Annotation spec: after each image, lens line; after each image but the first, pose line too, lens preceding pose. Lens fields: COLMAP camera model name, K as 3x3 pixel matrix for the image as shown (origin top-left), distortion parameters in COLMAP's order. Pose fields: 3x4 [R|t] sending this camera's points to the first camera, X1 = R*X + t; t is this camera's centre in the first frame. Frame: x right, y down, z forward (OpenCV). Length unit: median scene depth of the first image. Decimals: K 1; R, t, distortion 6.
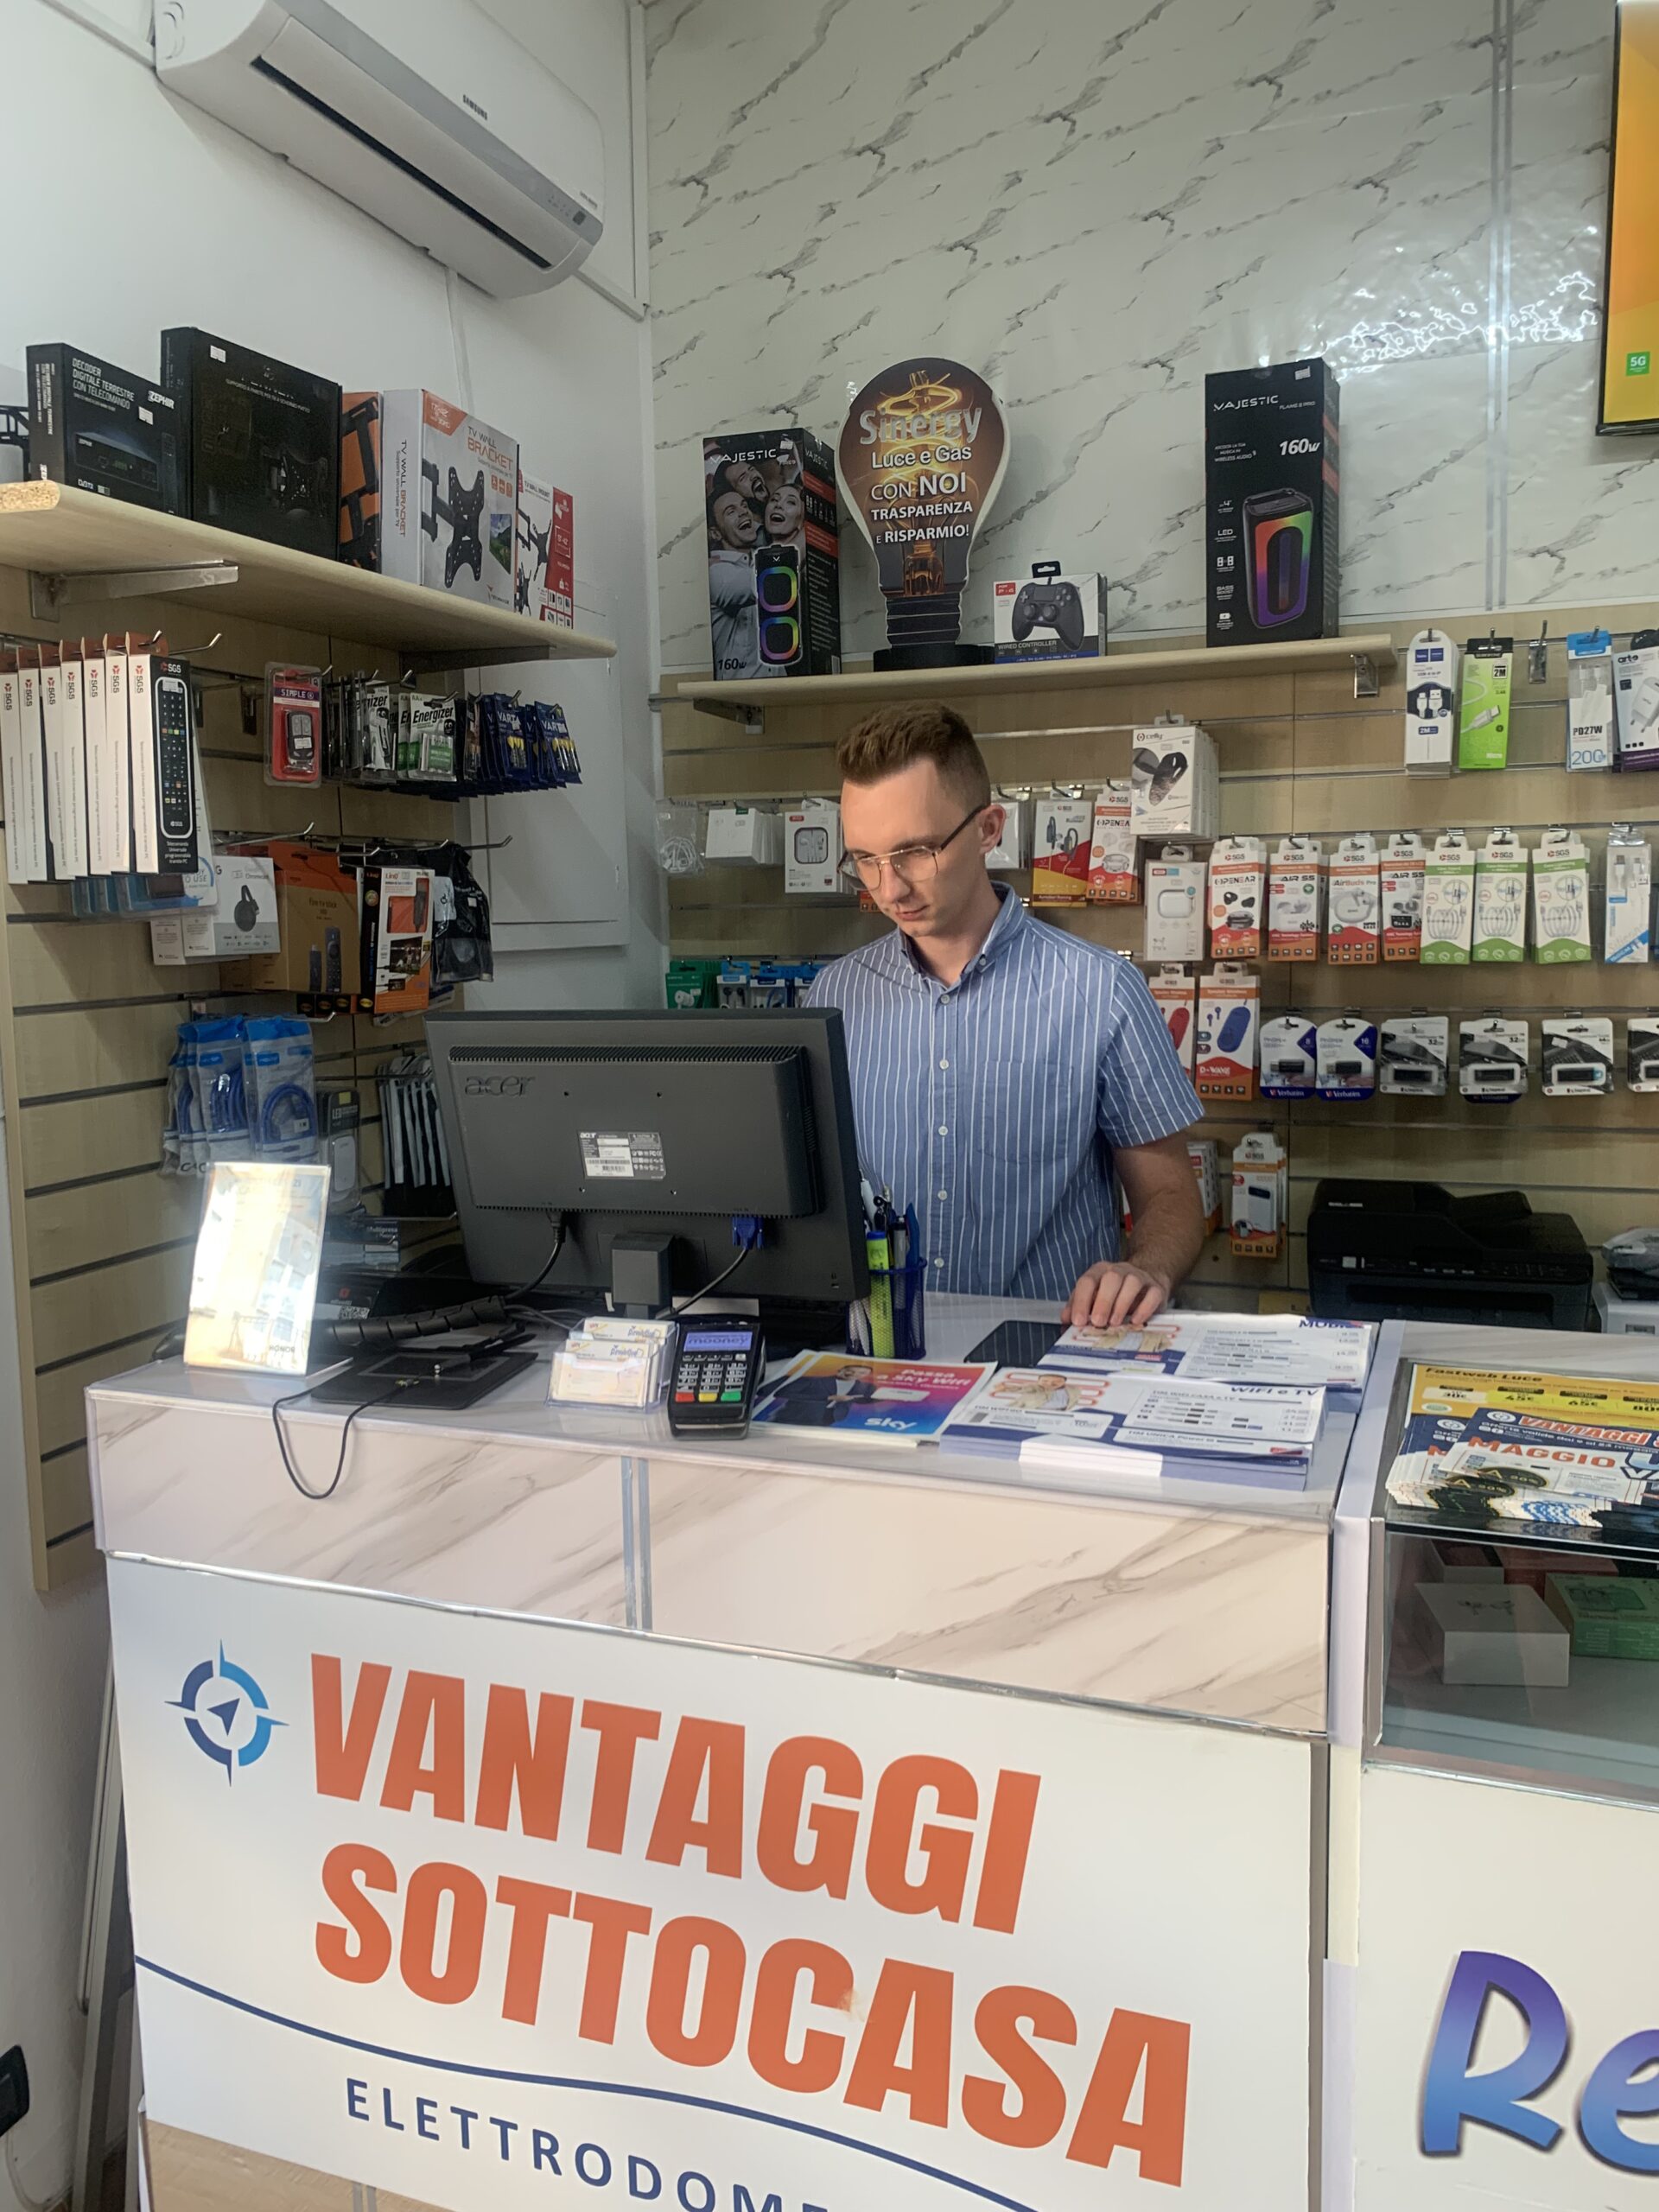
lens RADIAL K [[1714.6, 0, 838.5], [0, 1714.6, 1119.6], [0, 0, 1]] dist [0.018075, -0.031795]
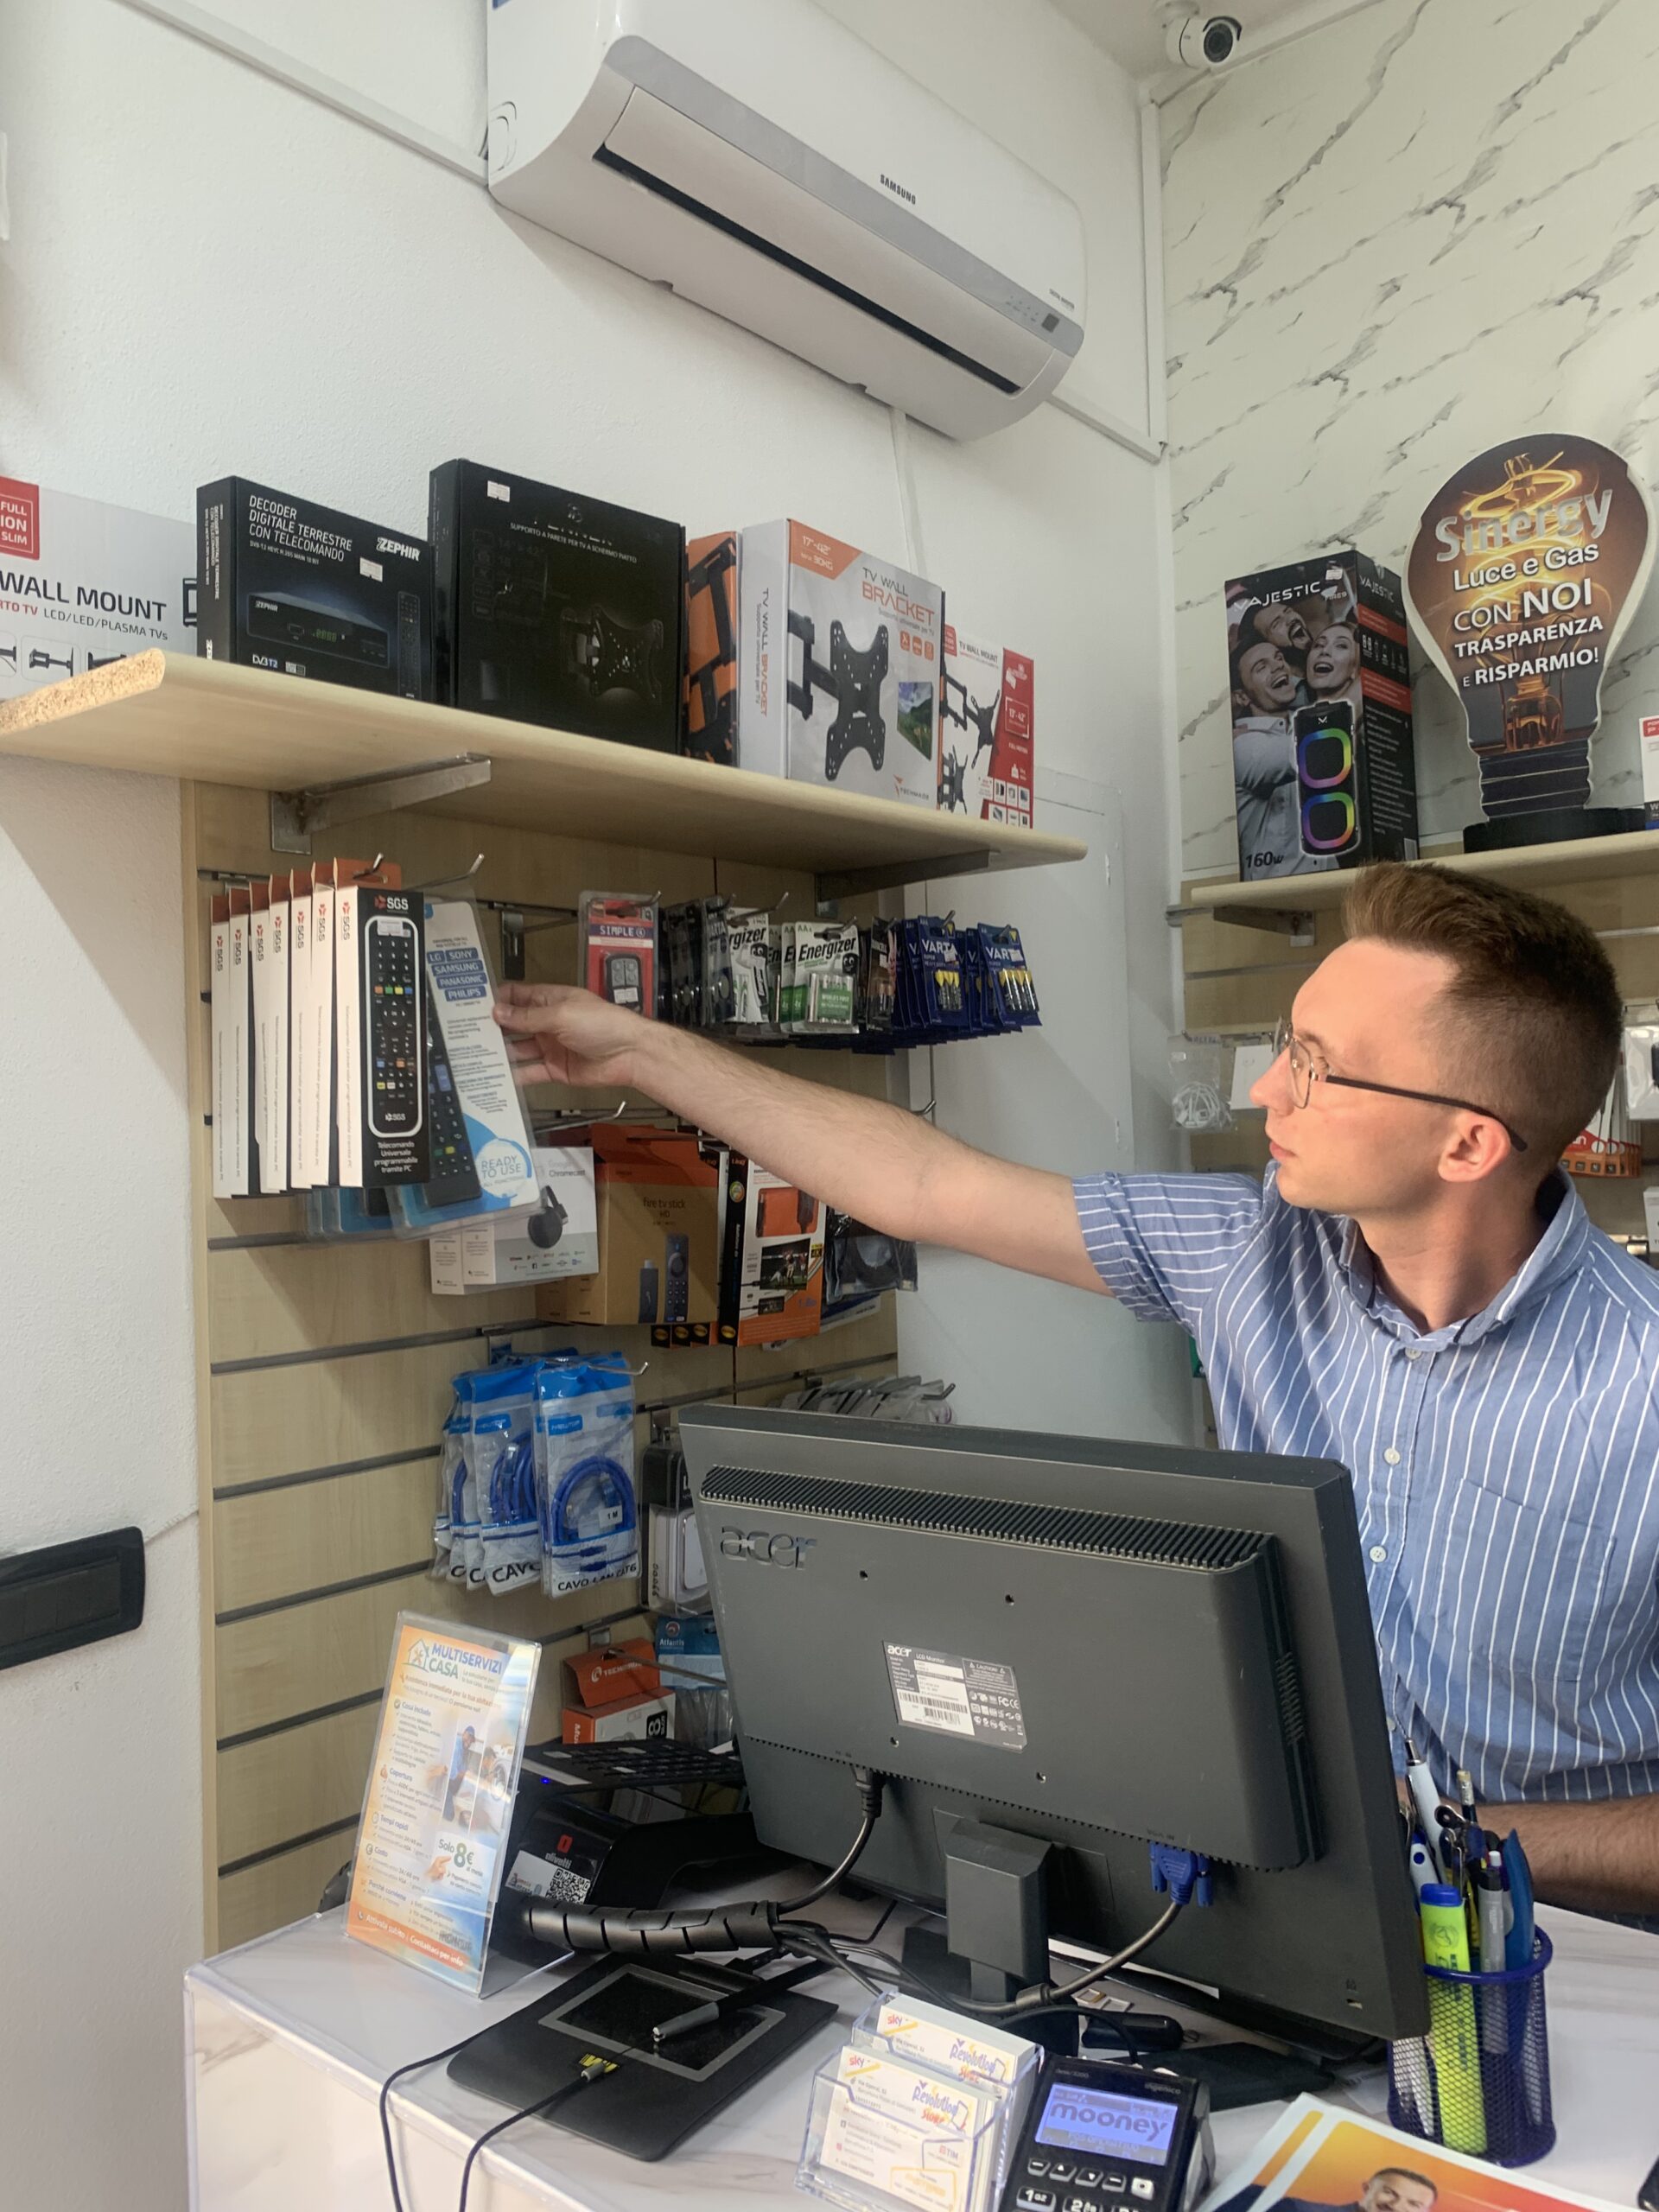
lens RADIAL K [[1714.6, 0, 842.9], [0, 1714.6, 1118.0], [0, 0, 1]] dist [0.018075, -0.031795]
pose [[0.940109, -0.020689, -0.340246, 0.027108], [-0.023145, 0.991979, -0.124267, -0.075465], [0.340088, 0.124699, 0.932089, 0.345220]]
